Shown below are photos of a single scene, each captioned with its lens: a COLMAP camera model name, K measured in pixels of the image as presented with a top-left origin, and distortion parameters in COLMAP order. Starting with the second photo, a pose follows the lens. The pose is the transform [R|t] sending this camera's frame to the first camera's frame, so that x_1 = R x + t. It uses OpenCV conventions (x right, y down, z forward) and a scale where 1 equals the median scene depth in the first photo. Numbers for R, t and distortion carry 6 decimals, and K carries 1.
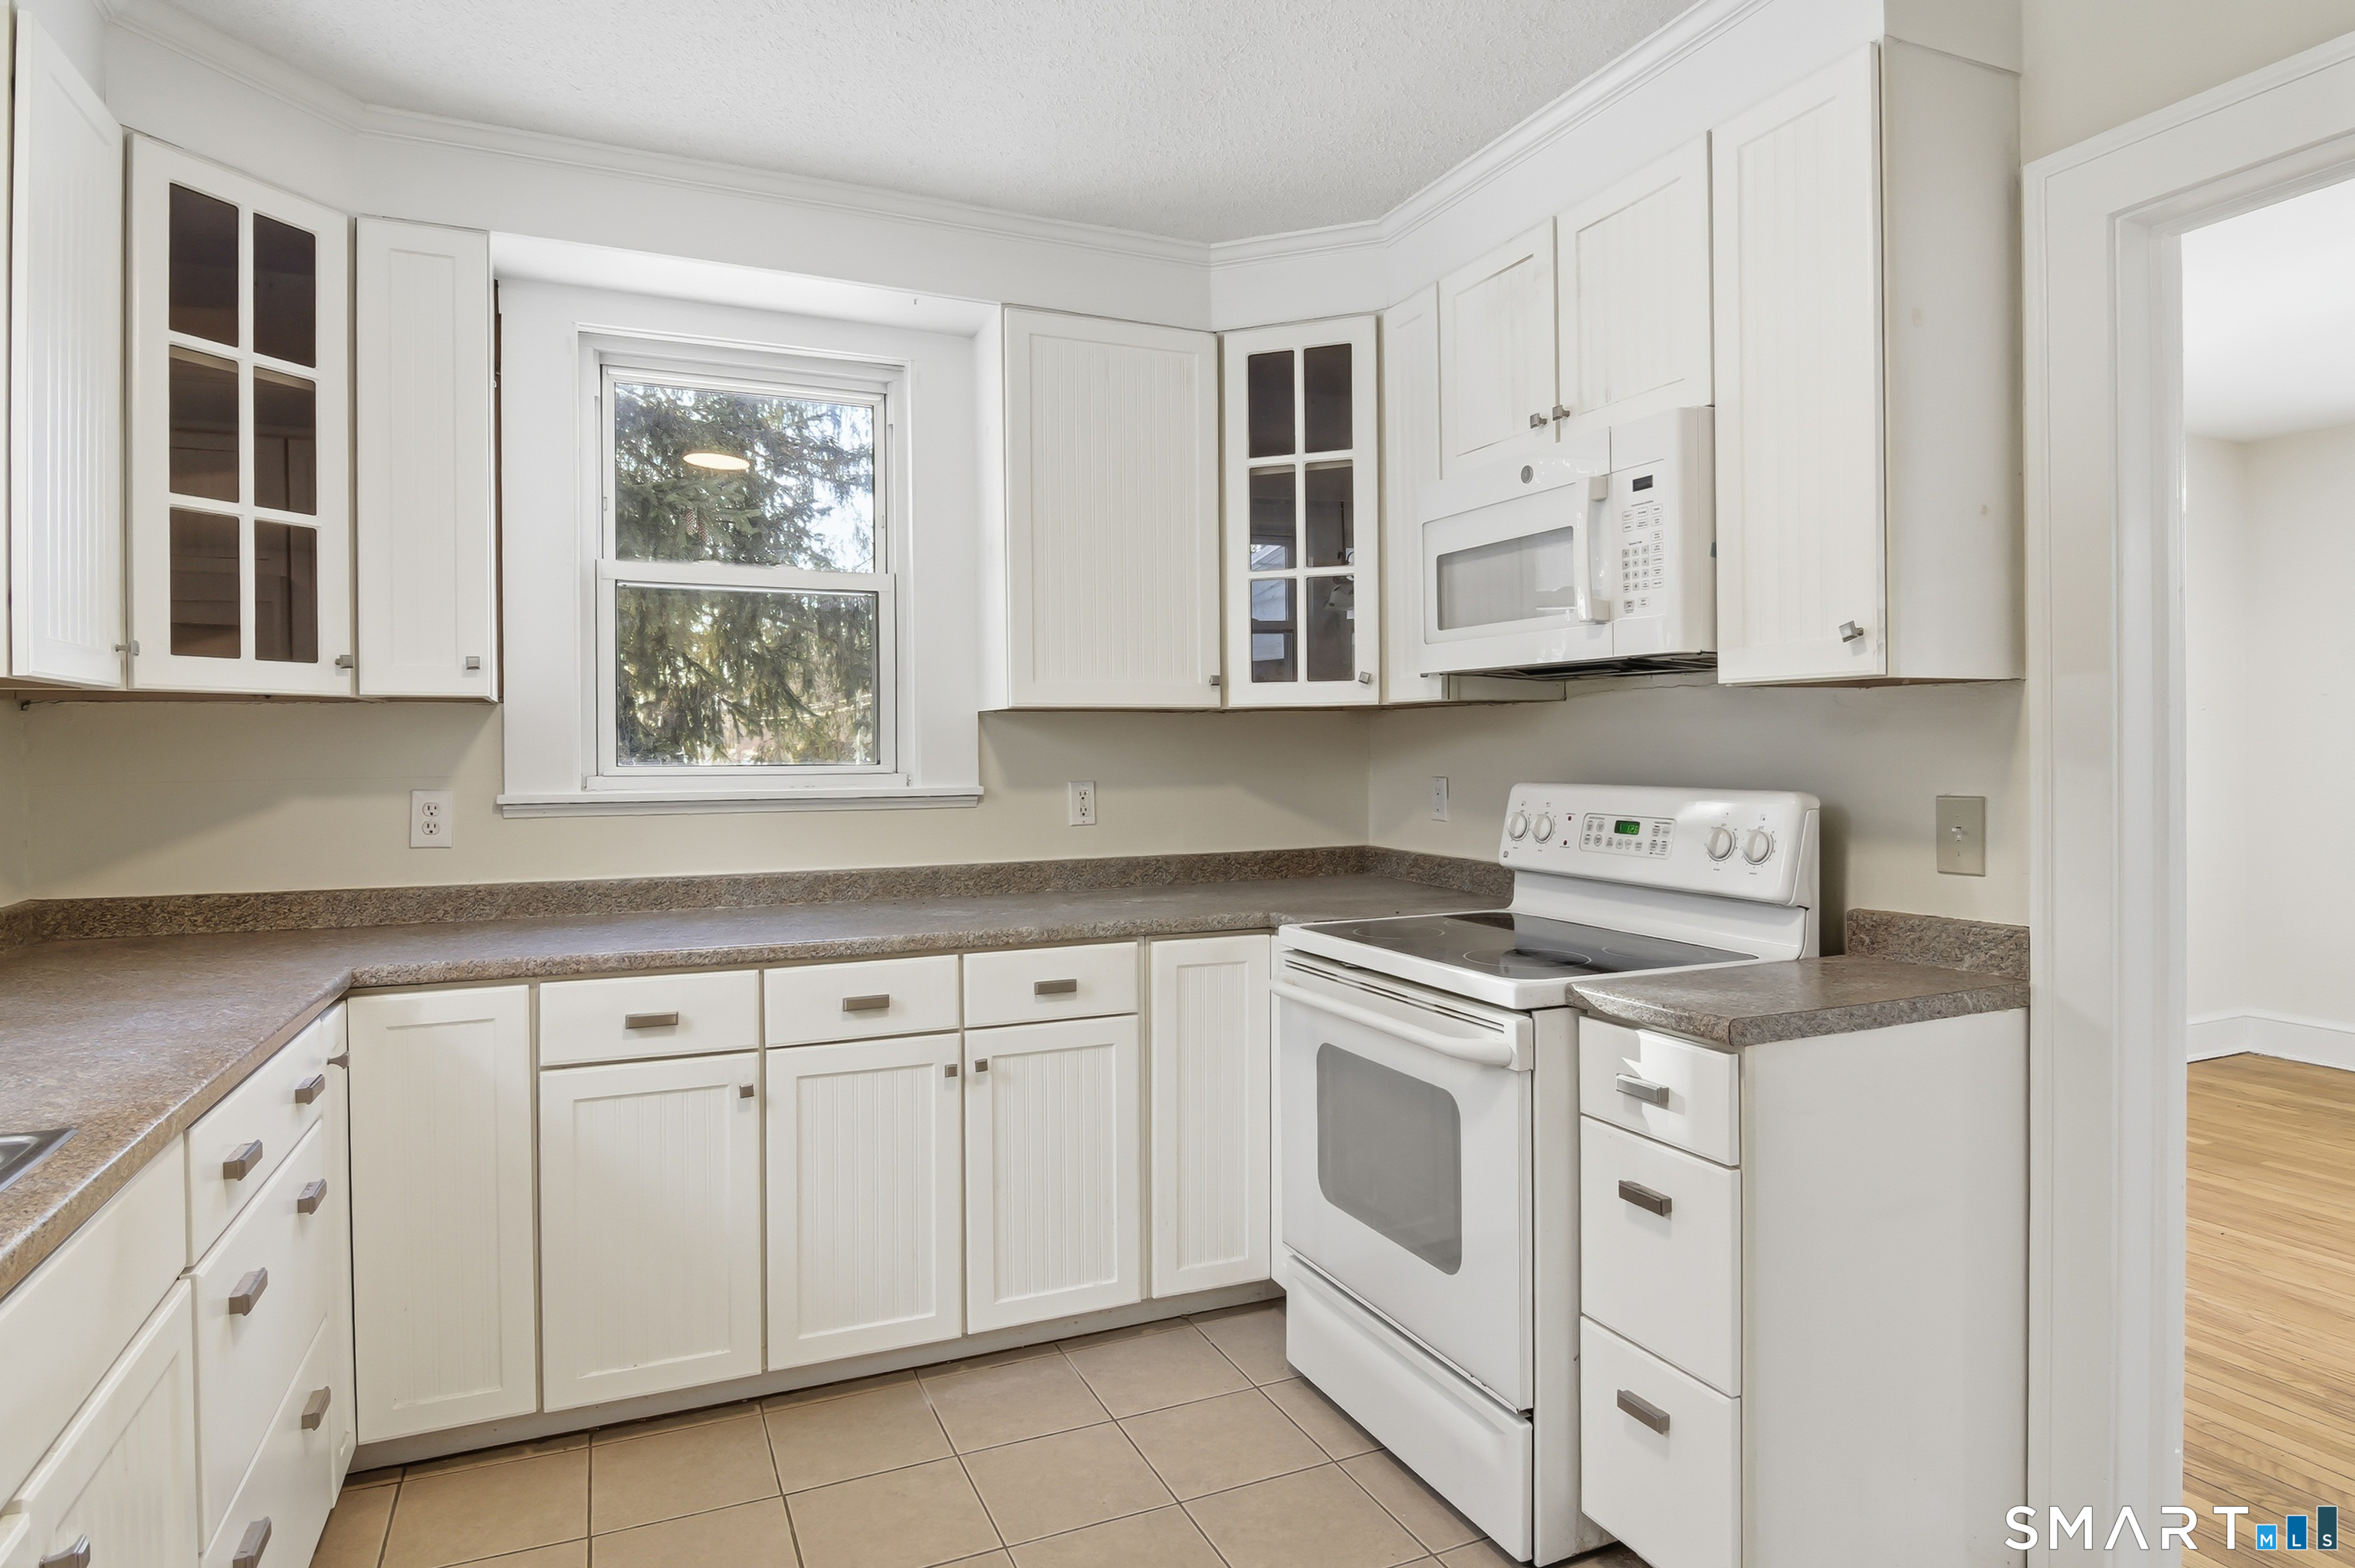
lens RADIAL K [[1313.2, 0, 1188.0], [0, 1313.2, 753.8], [0, 0, 1]] dist [-0.002277, -0.014229]
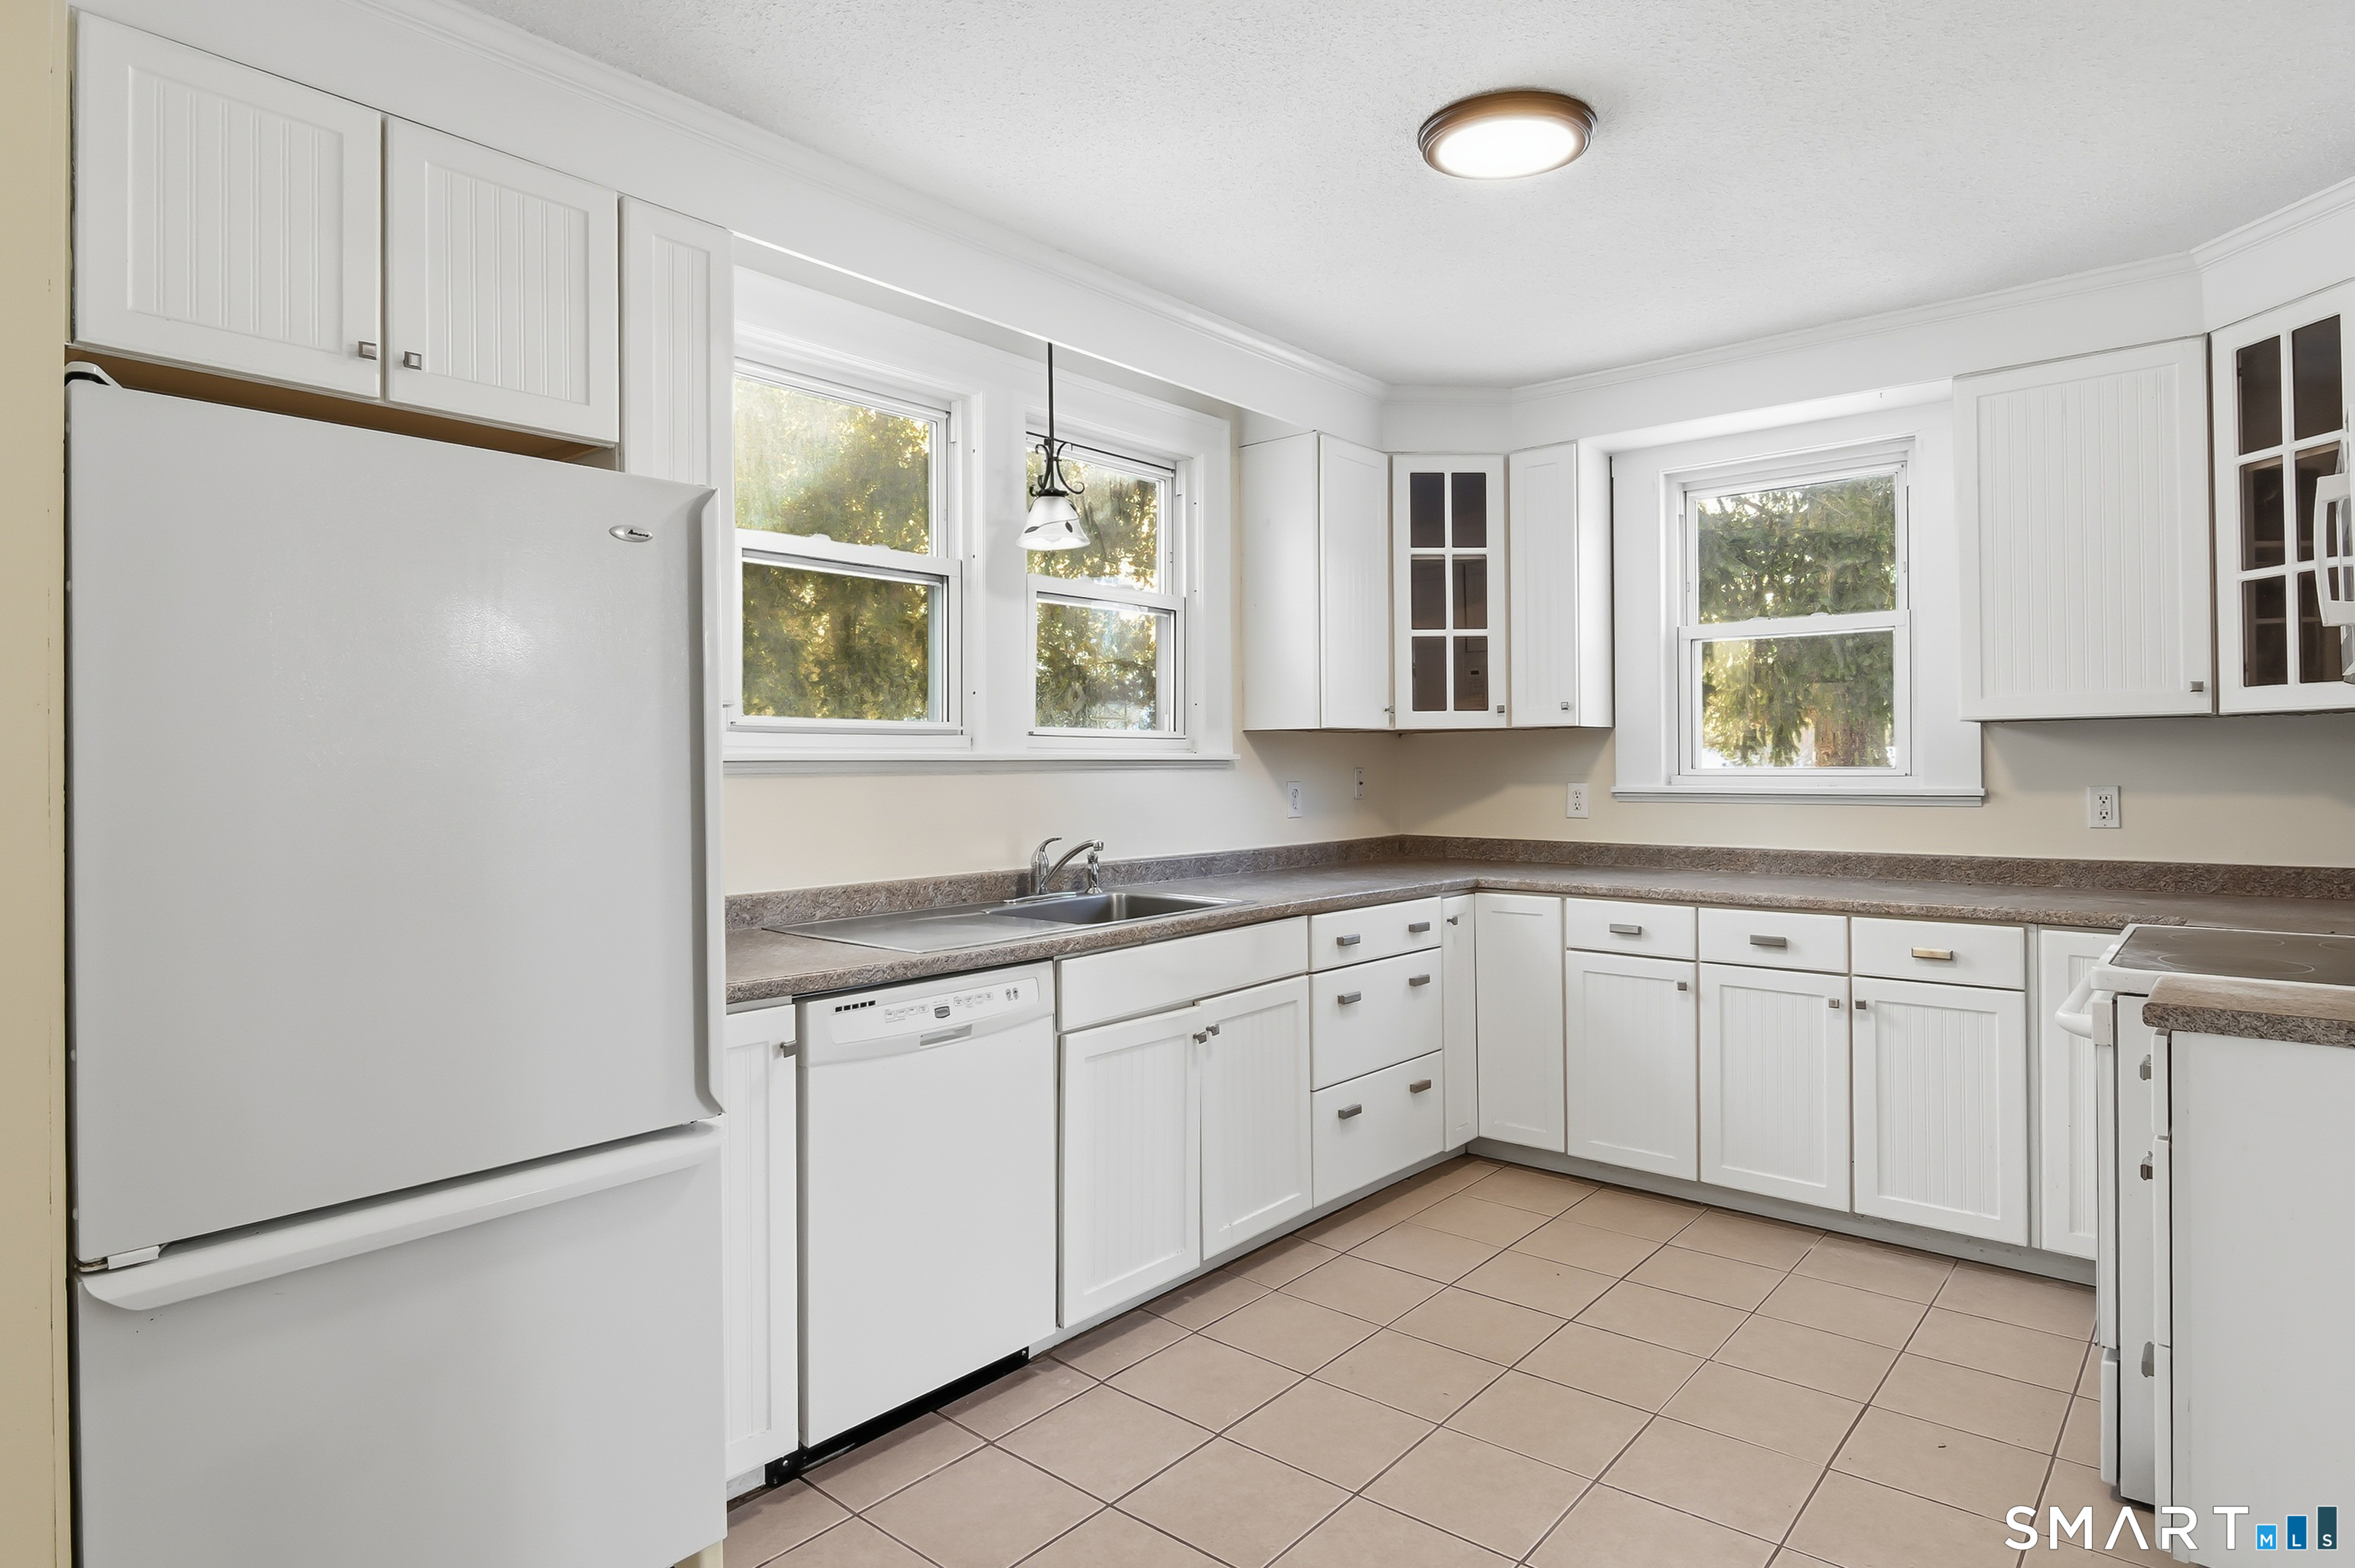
lens RADIAL K [[1313.2, 0, 1187.2], [0, 1313.2, 769.6], [0, 0, 1]] dist [-0.002277, -0.014229]
pose [[0.434985, 0.008719, -0.900395, 0.710428], [0.003444, 0.999930, 0.011347, -0.008700], [0.900431, -0.008037, 0.434924, -0.147174]]
